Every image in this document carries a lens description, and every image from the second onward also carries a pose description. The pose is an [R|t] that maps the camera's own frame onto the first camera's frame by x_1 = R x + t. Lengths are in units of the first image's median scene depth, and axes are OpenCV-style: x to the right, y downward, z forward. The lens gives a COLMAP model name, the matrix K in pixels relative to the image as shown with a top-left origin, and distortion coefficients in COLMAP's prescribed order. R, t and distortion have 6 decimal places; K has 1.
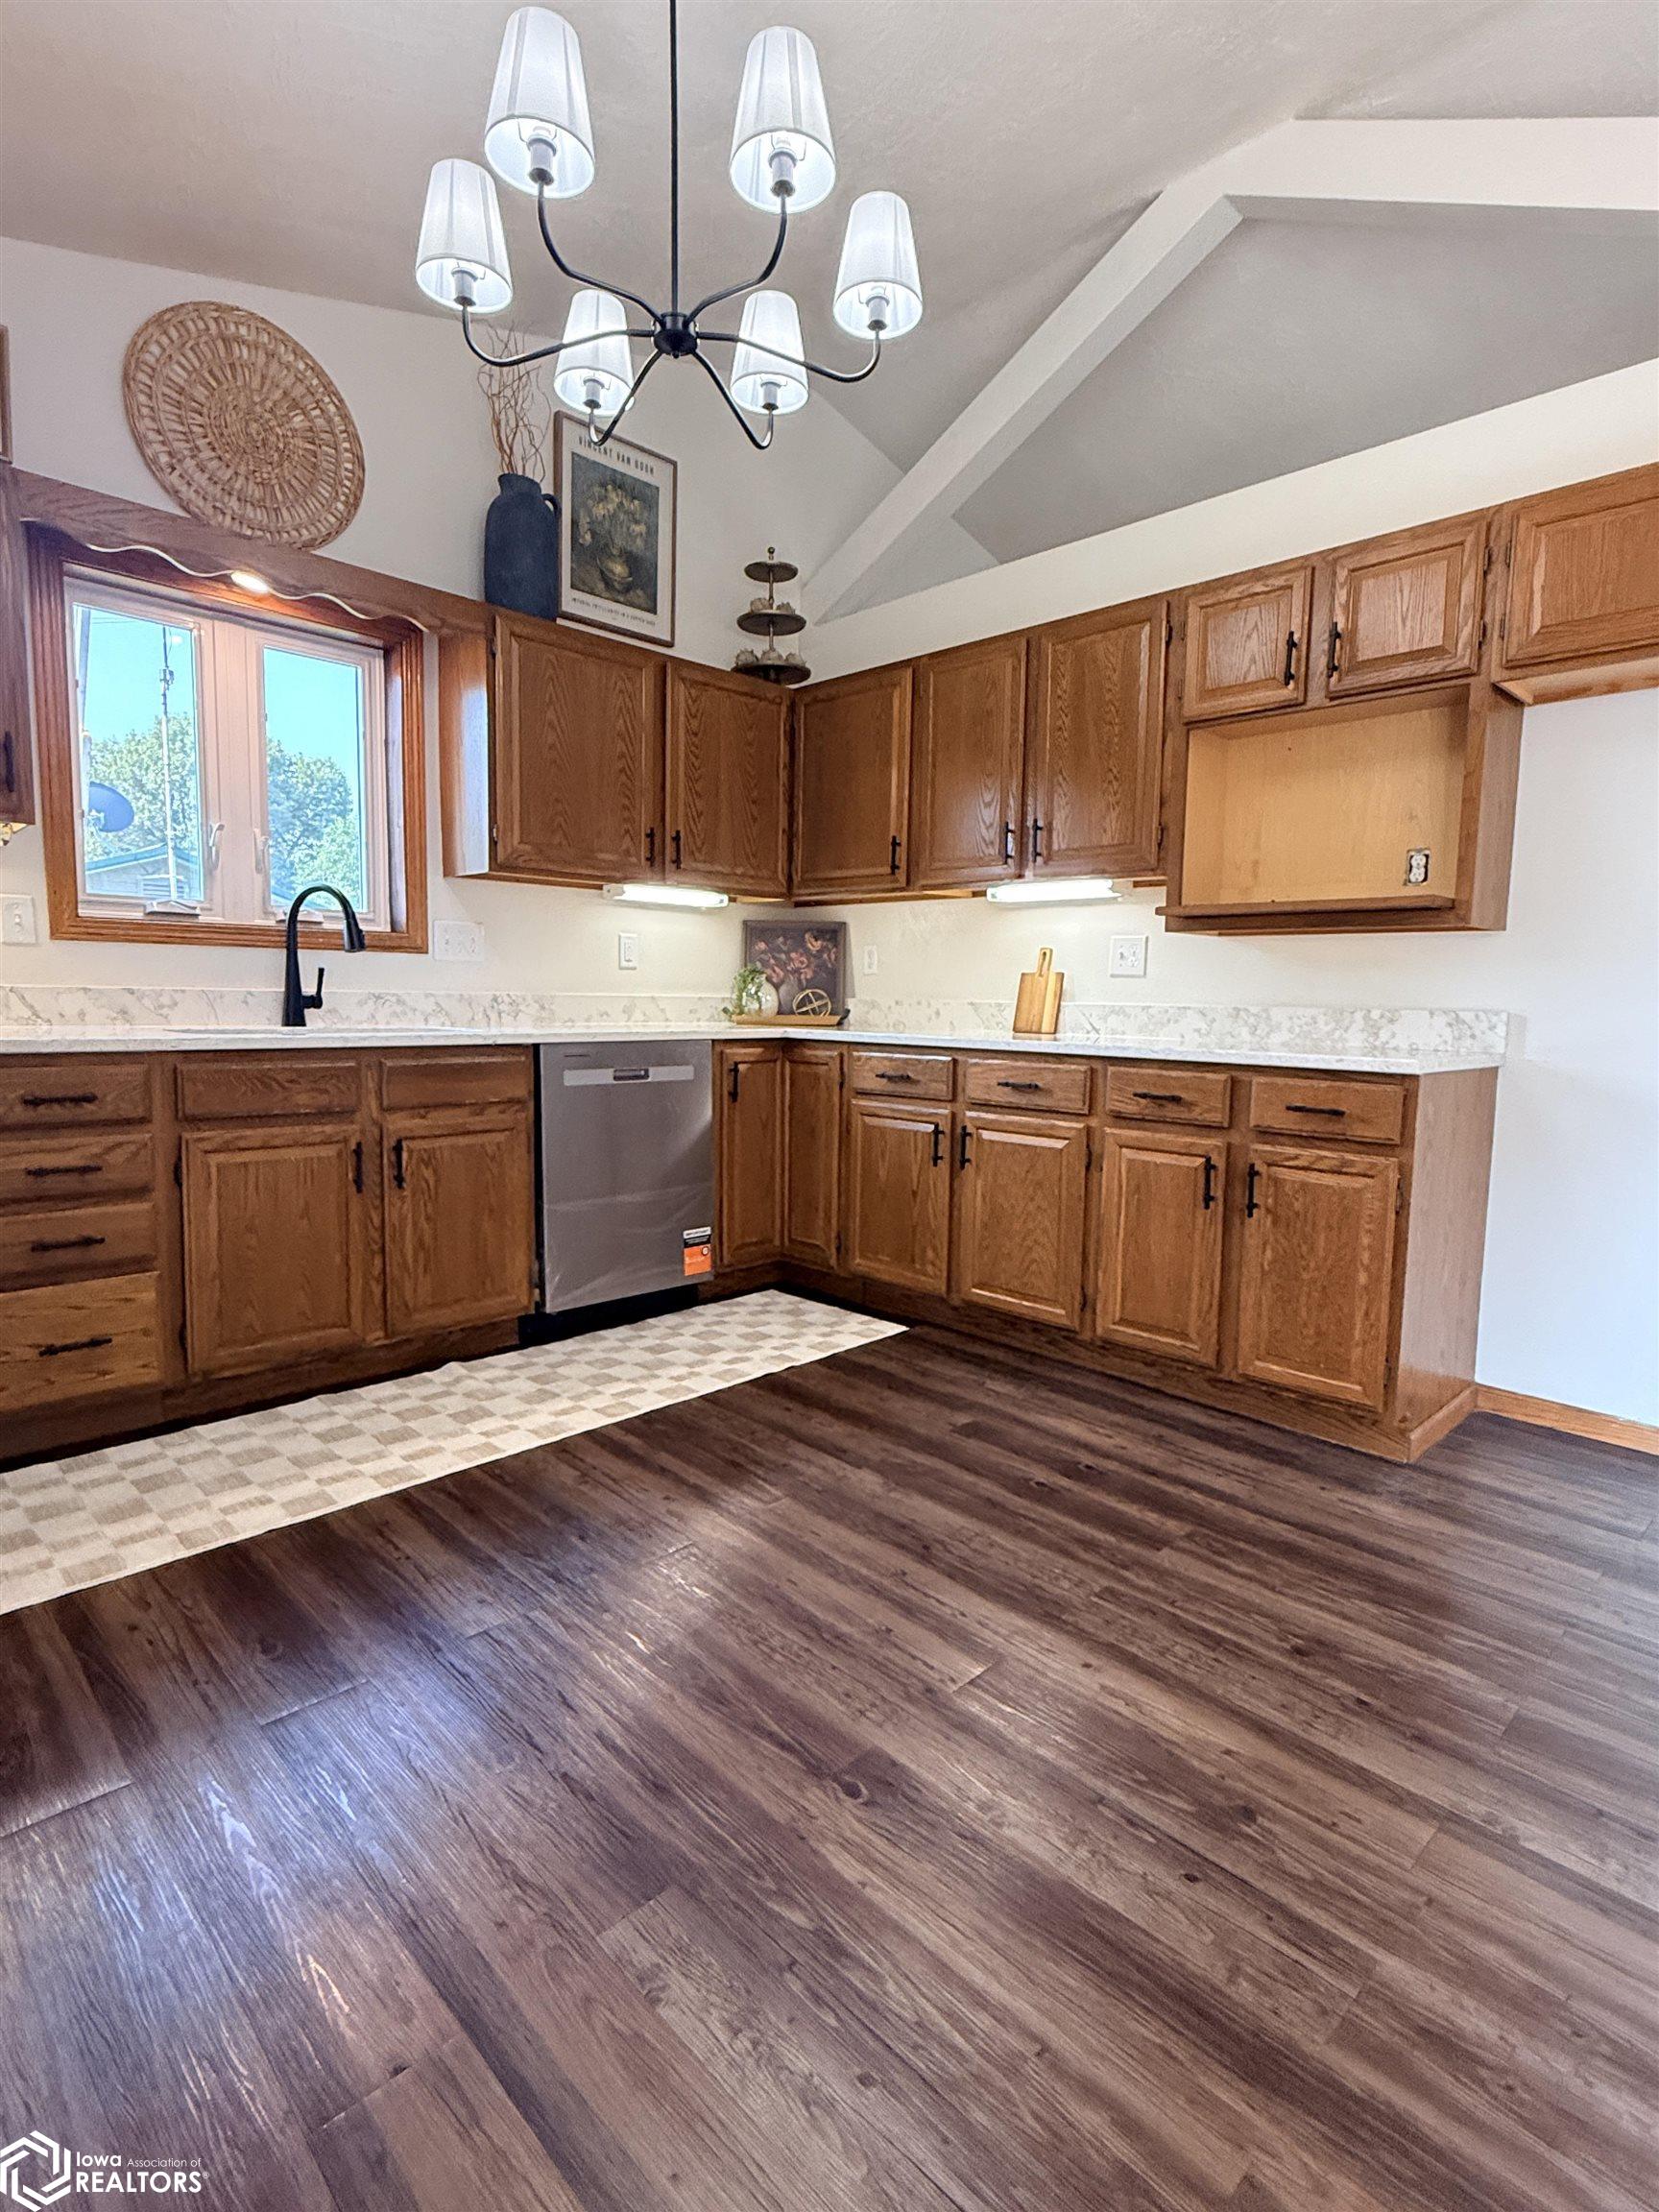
lens RADIAL K [[1101.5, 0, 827.2], [0, 1101.5, 1108.3], [0, 0, 1]] dist [0.003708, 0.000949]
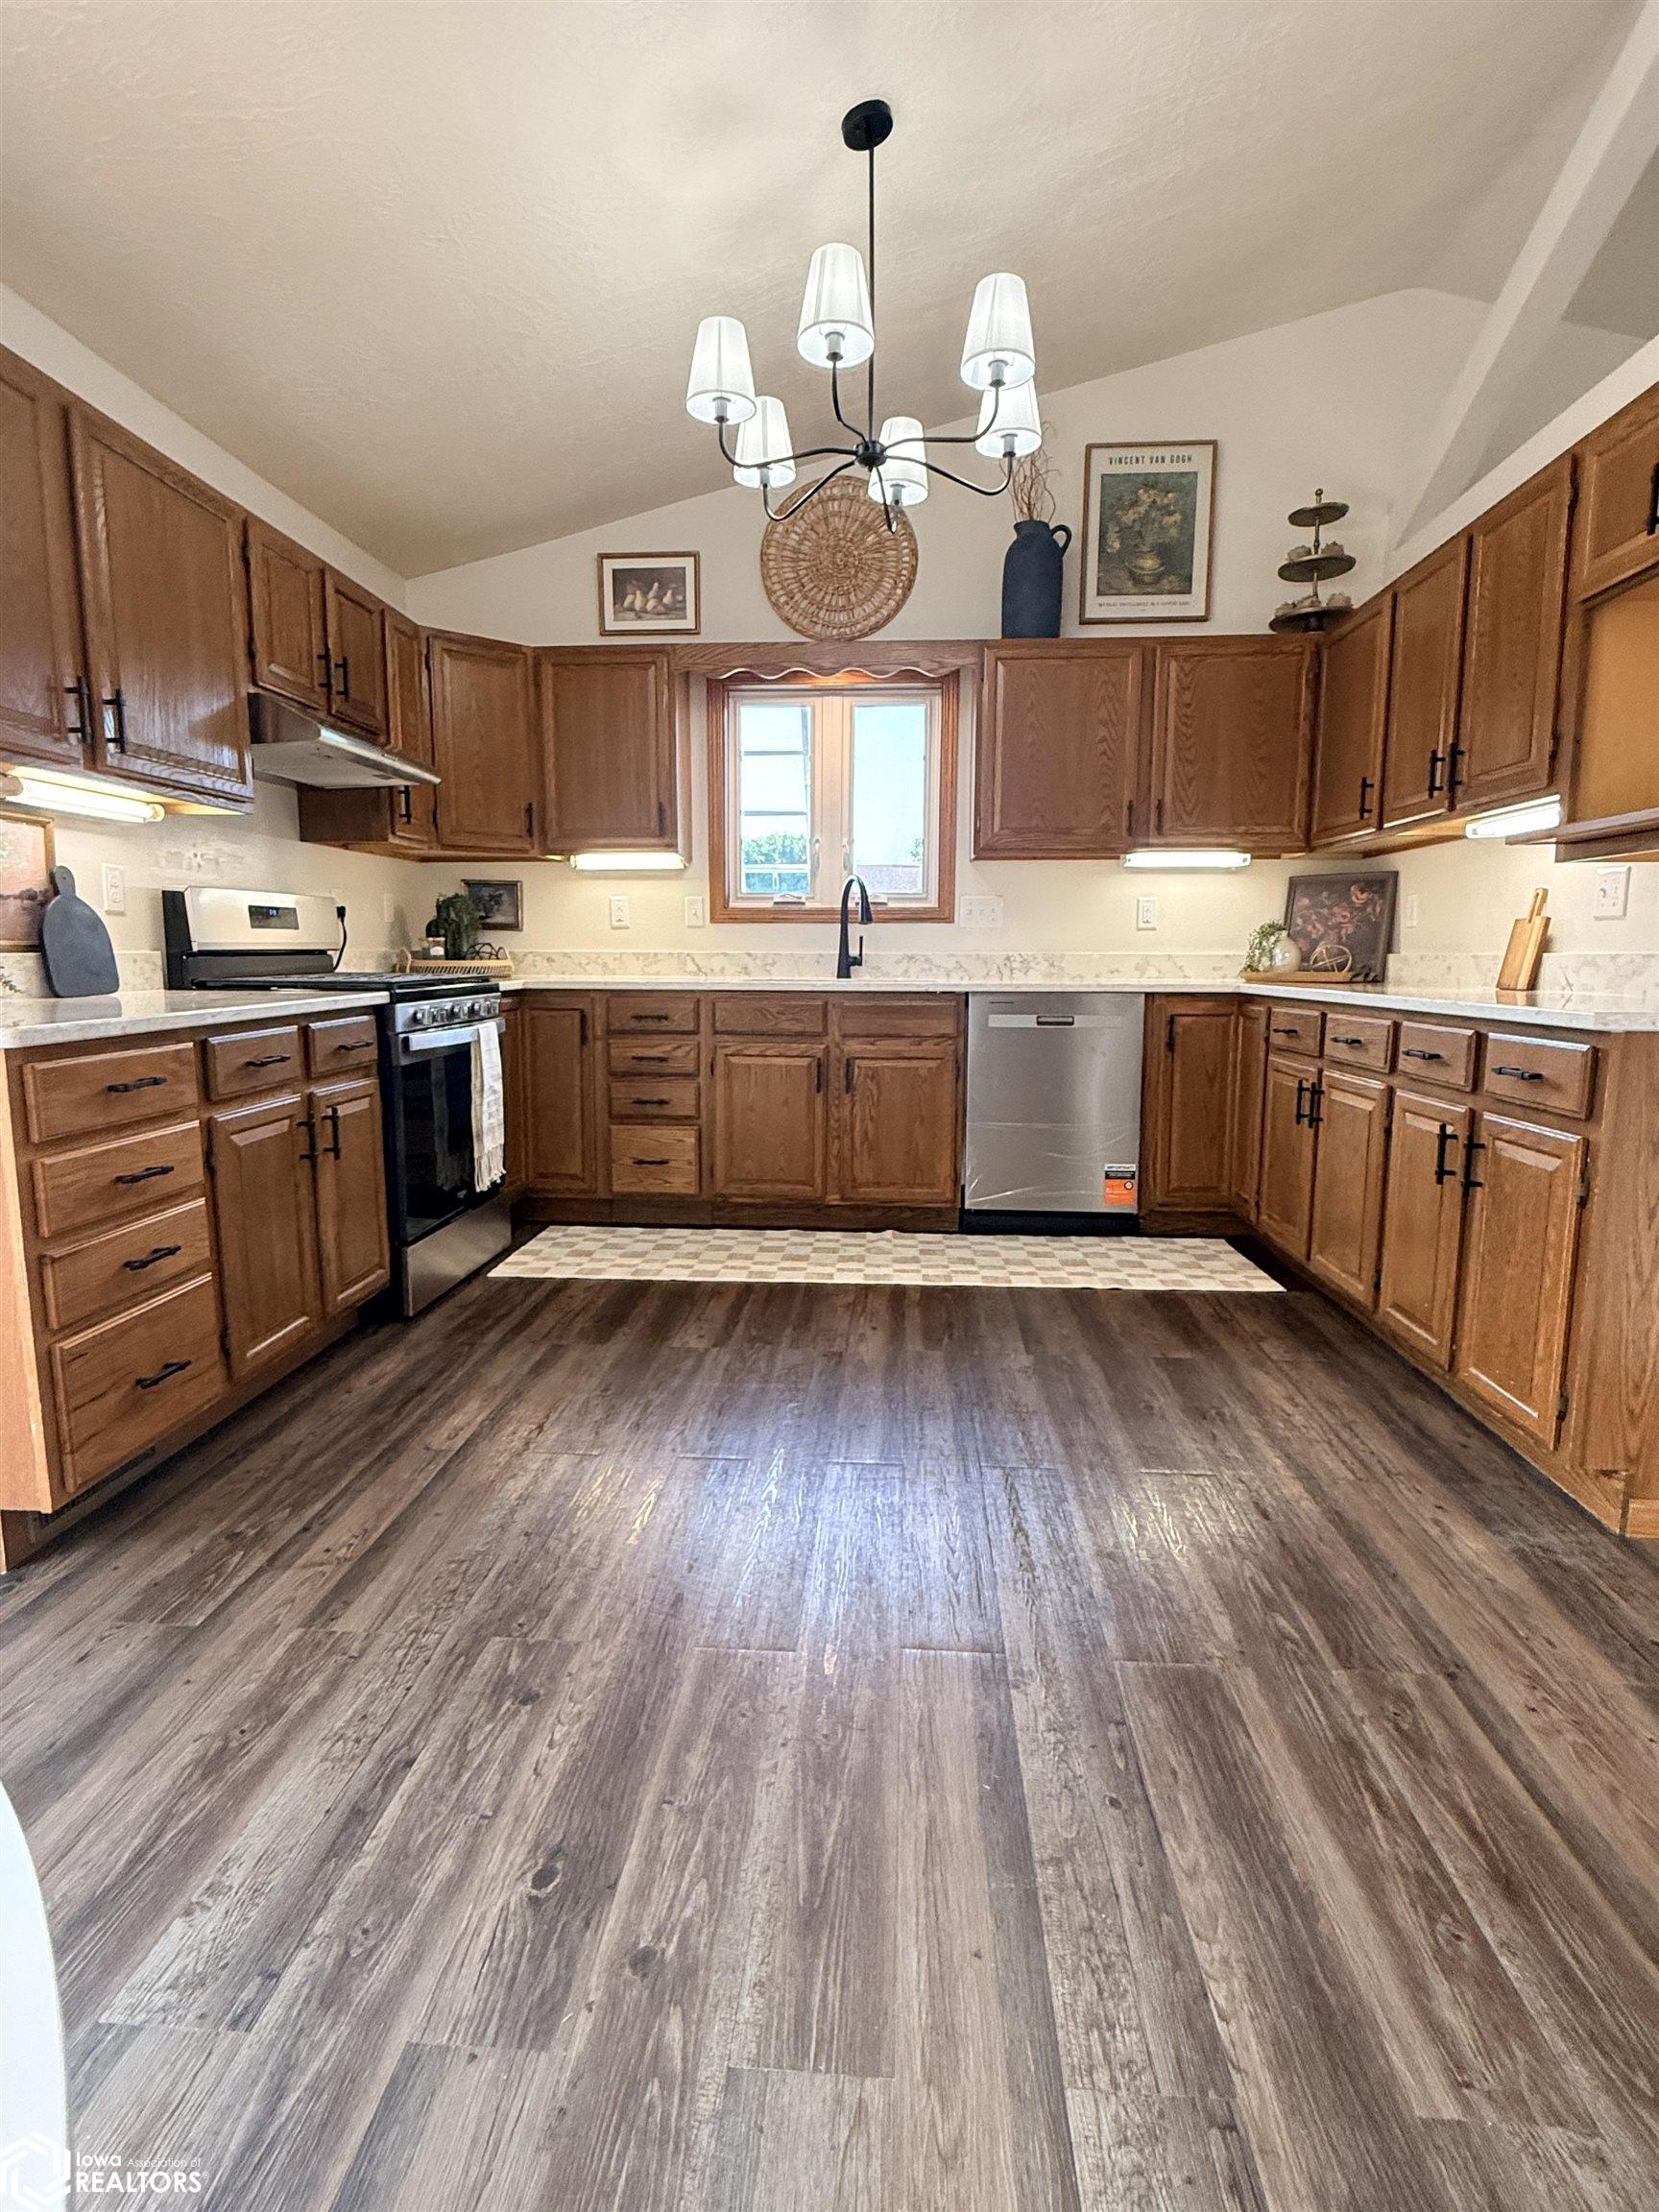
lens RADIAL K [[1101.5, 0, 829.3], [0, 1101.5, 1104.7], [0, 0, 1]] dist [0.003708, 0.000949]
pose [[0.666100, 0.085208, -0.740979, 0.568075], [-0.068609, 0.996241, 0.052885, 0.013431], [0.742700, 0.015611, 0.669442, 0.047784]]
